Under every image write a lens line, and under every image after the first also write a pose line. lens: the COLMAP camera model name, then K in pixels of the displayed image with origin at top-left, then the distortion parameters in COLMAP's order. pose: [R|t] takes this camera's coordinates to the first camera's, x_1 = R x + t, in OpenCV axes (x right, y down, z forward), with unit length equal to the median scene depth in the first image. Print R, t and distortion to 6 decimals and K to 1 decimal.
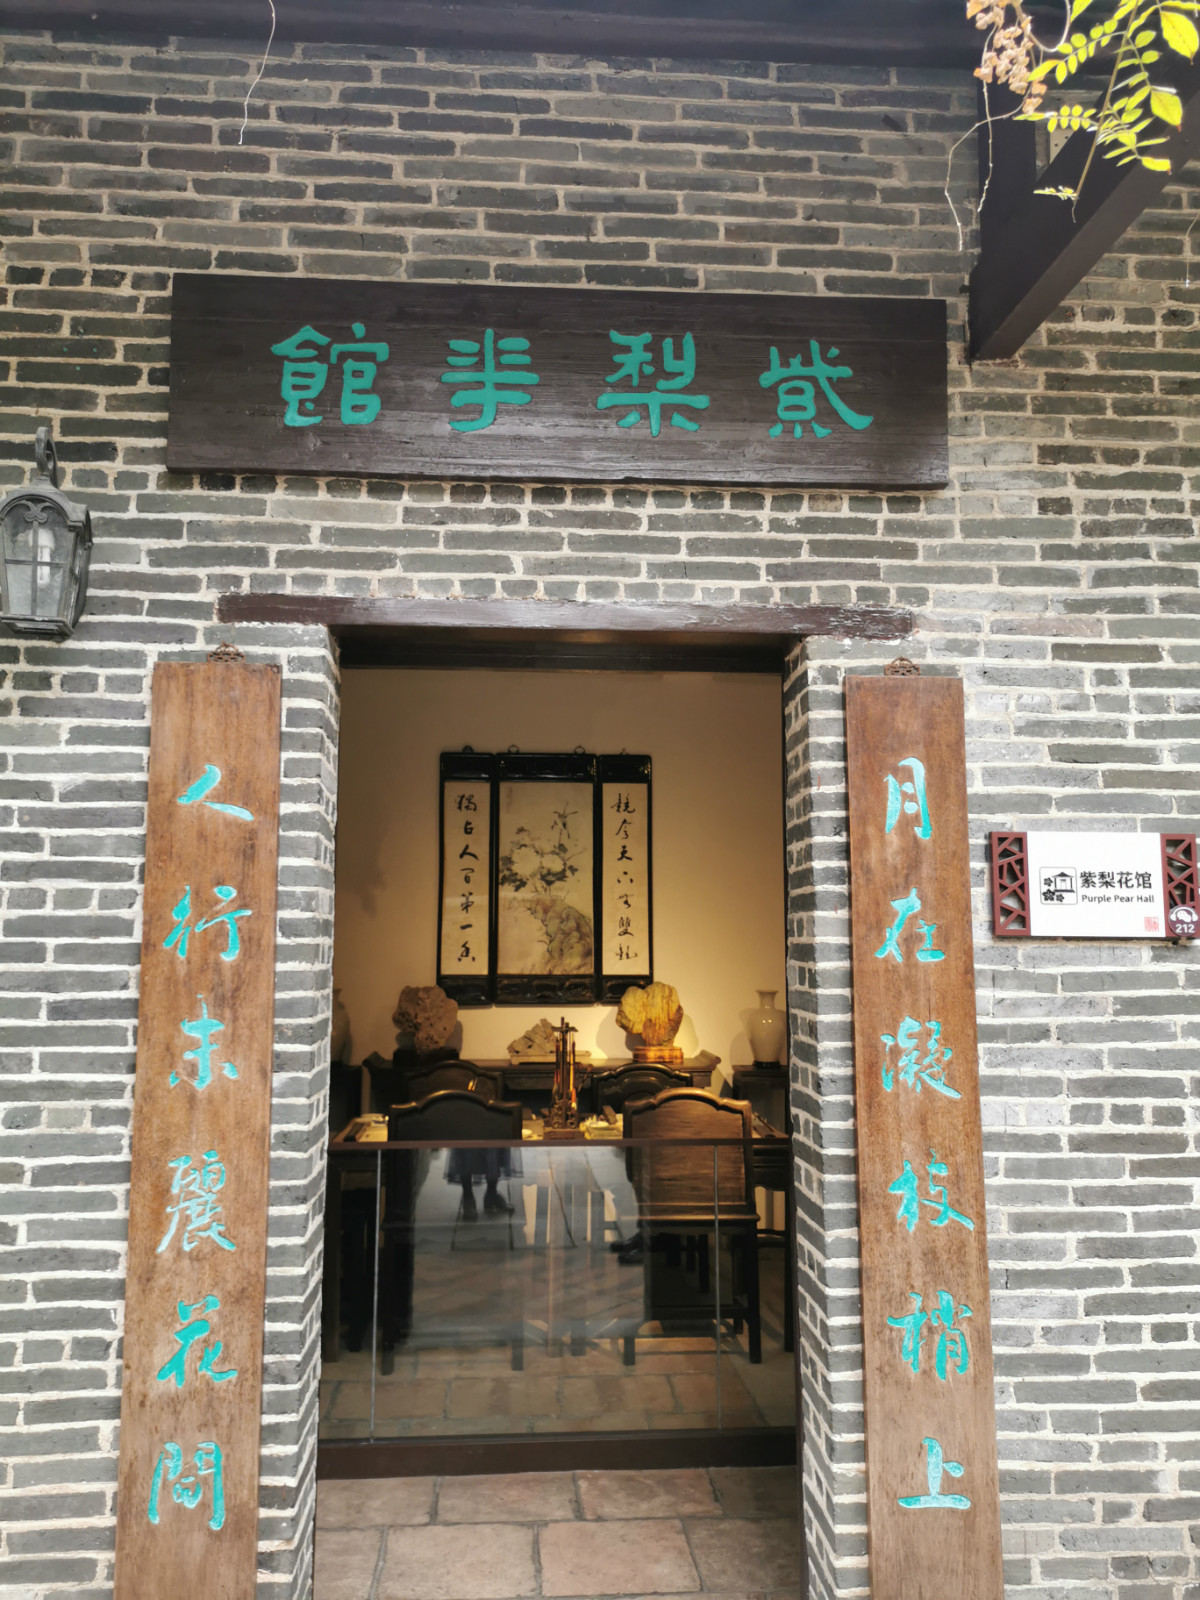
lens RADIAL K [[1217.4, 0, 600.0], [0, 1217.4, 800.0], [0, 0, 1]] dist [0.058554, -0.000513]
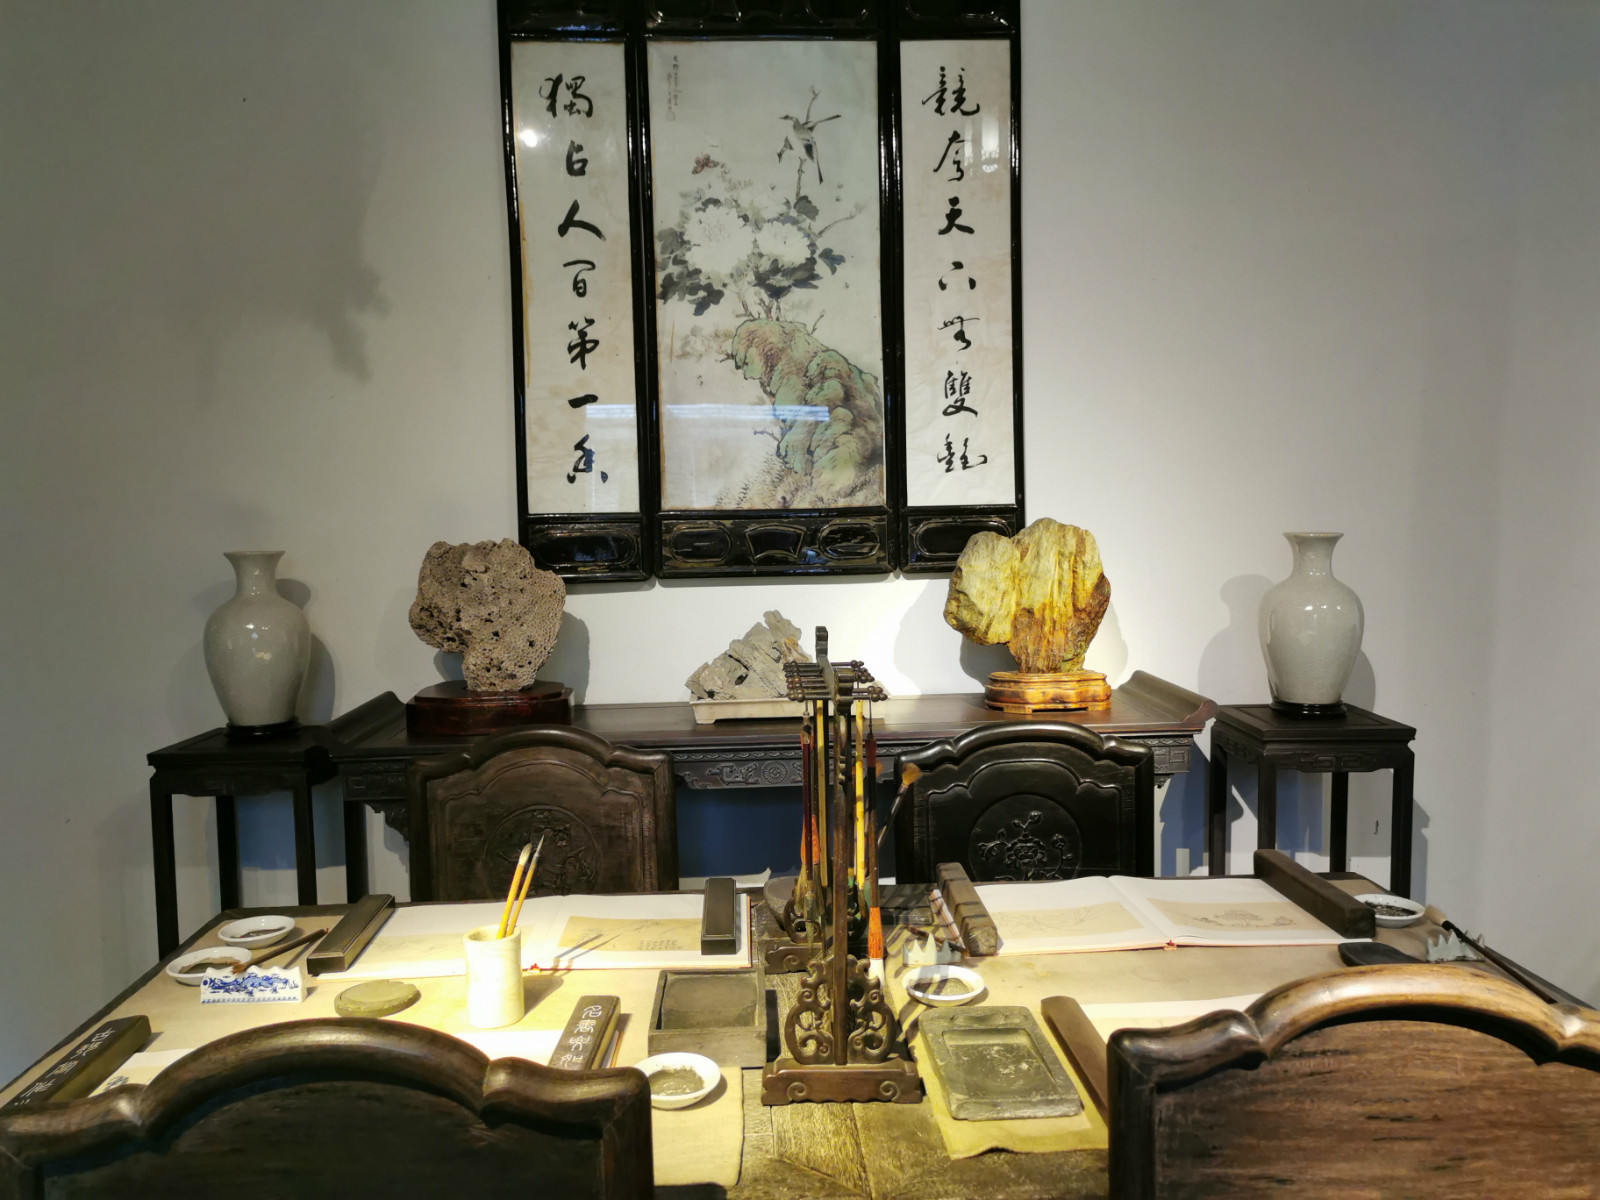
lens RADIAL K [[1217.4, 0, 800.0], [0, 1217.4, 600.0], [0, 0, 1]] dist [0.058554, -0.000513]
pose [[0.998952, -0.020280, -0.041026, -0.019015], [0.028035, 0.979734, 0.198329, 0.091047], [0.036172, -0.199271, 0.979277, 0.583083]]
